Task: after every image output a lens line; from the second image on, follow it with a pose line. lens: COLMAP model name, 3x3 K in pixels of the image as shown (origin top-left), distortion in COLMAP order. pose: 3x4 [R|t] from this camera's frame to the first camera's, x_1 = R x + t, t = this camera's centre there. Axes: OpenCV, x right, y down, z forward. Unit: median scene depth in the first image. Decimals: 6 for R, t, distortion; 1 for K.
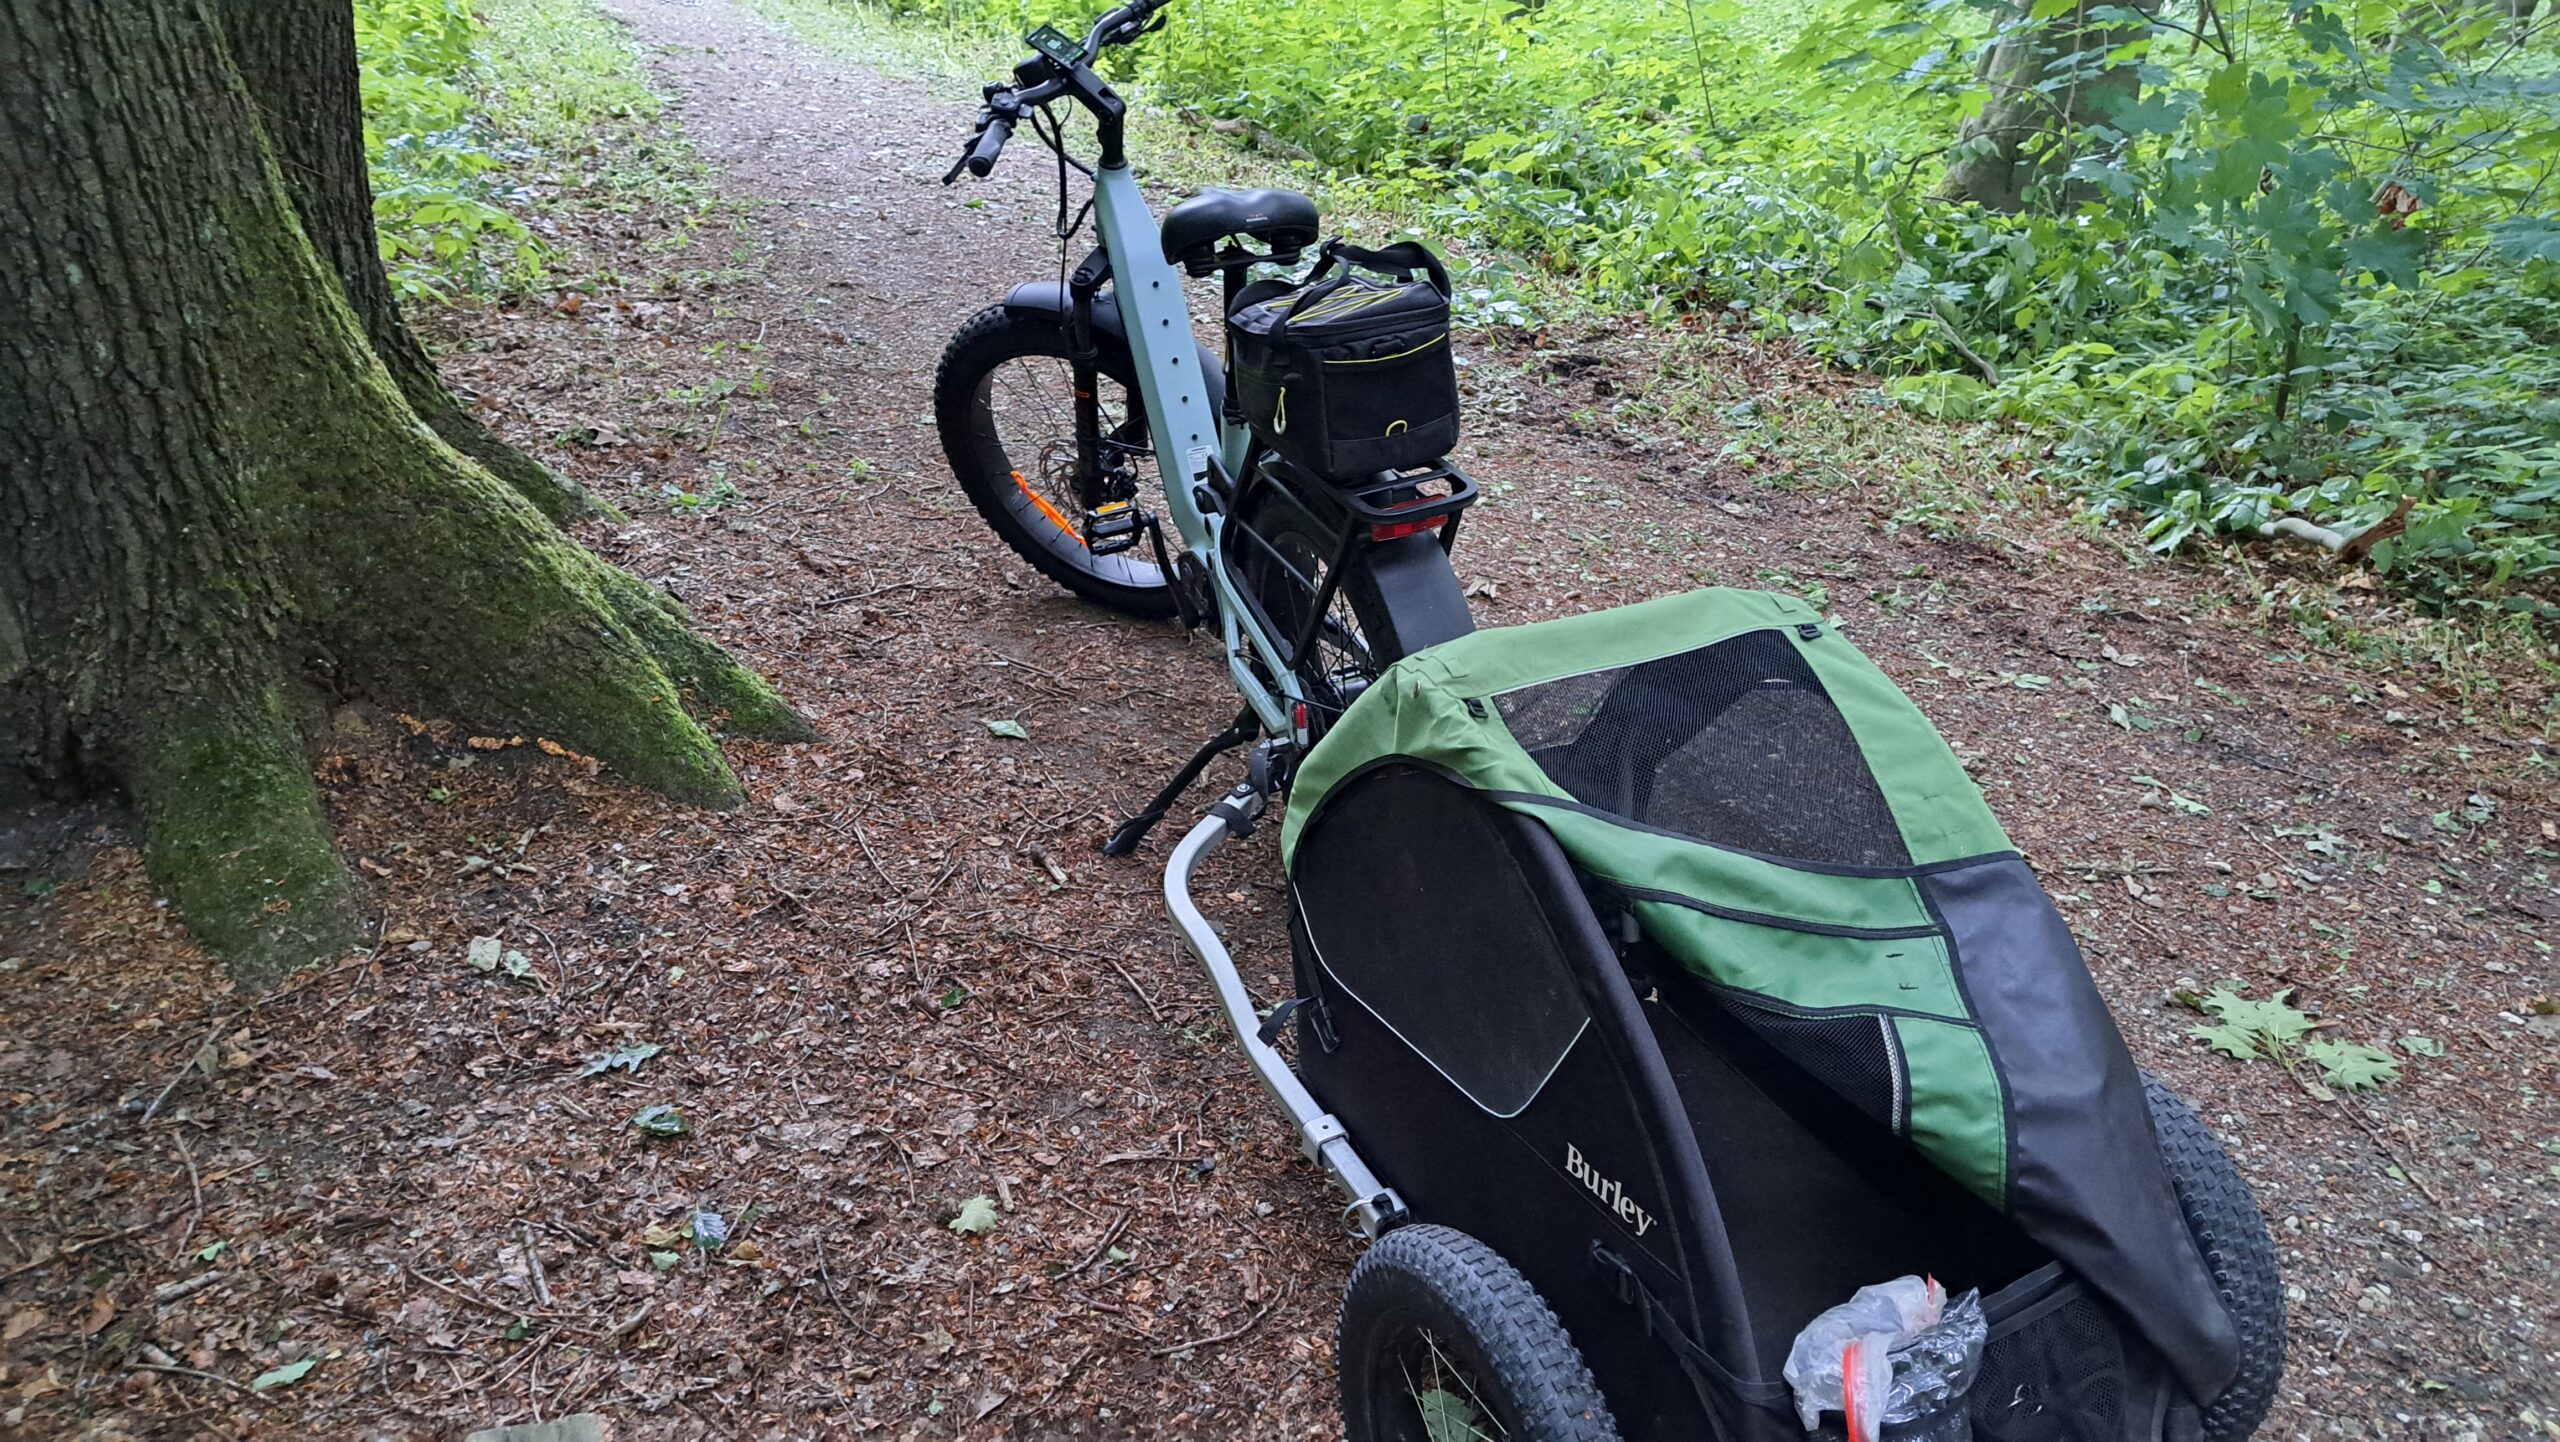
lens RADIAL K [[1856.2, 0, 1312.1], [0, 1856.2, 733.5], [0, 0, 1]] dist [0.076019, -0.097513]
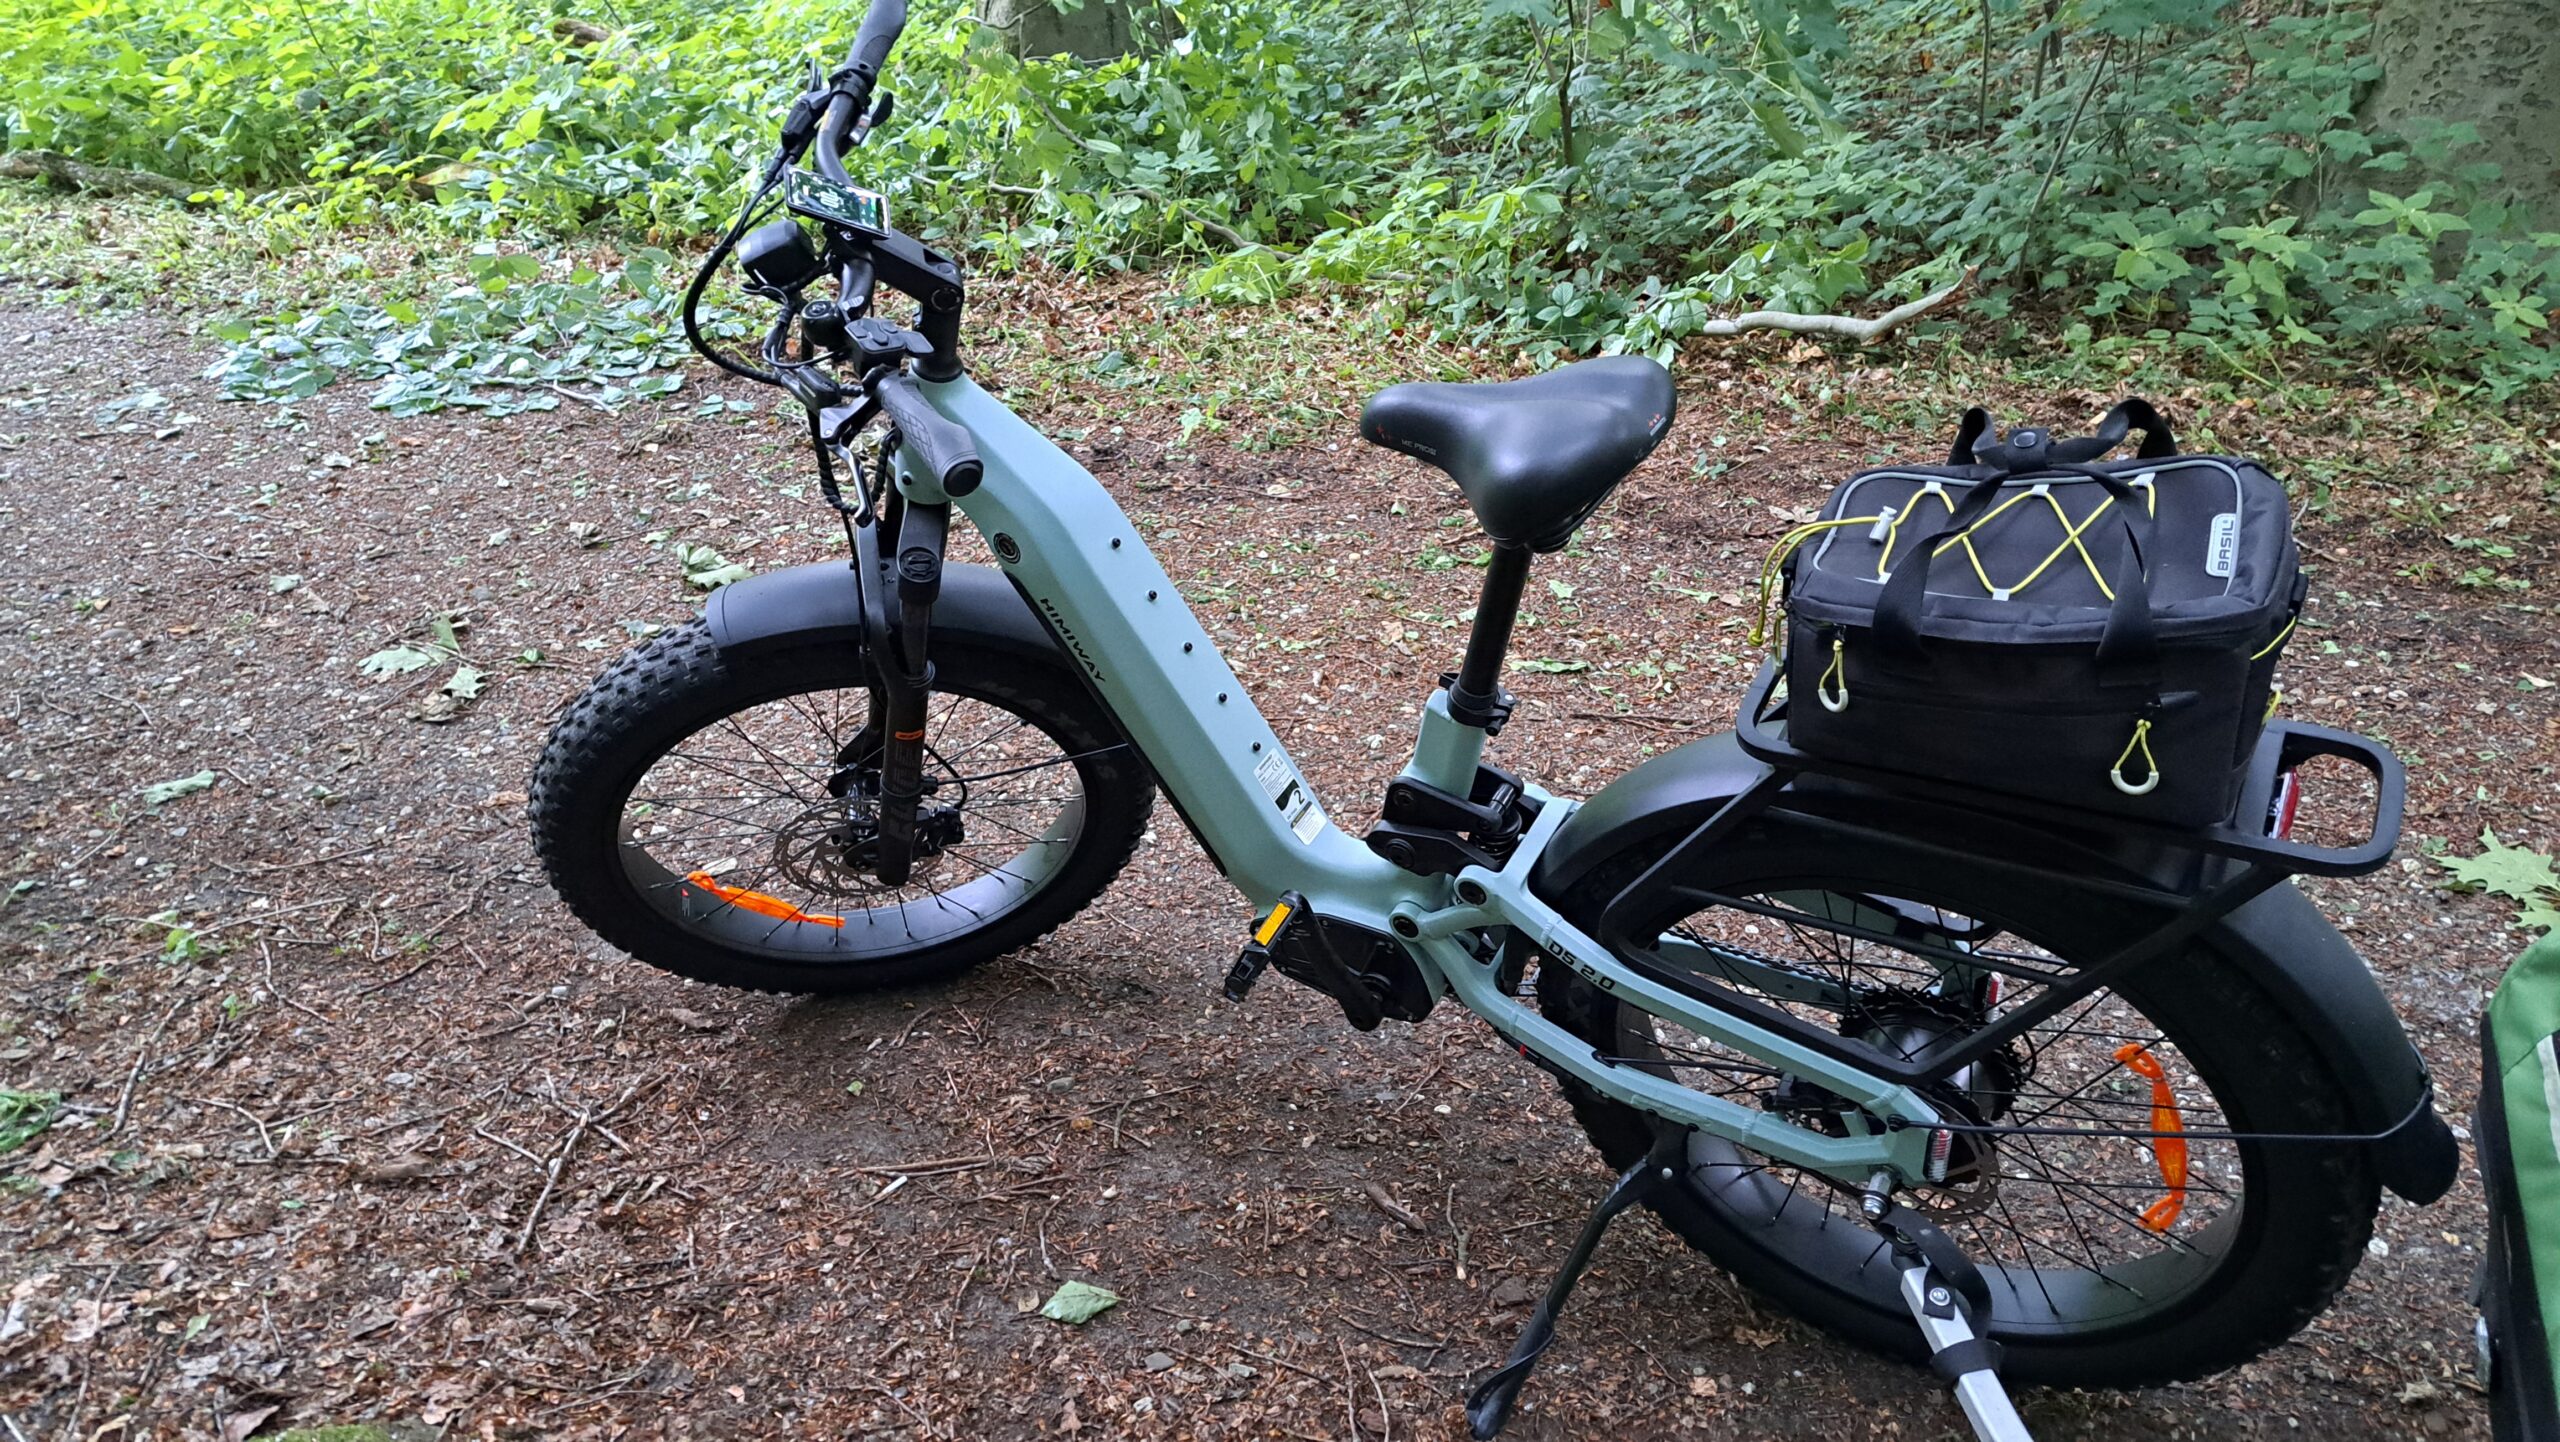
lens RADIAL K [[1856.2, 0, 1312.1], [0, 1856.2, 733.5], [0, 0, 1]] dist [0.076019, -0.097513]
pose [[0.768619, -0.403038, 0.496774, -0.255541], [0.360670, 0.914399, 0.183825, -0.195607], [-0.528338, 0.037880, 0.848188, 0.338516]]
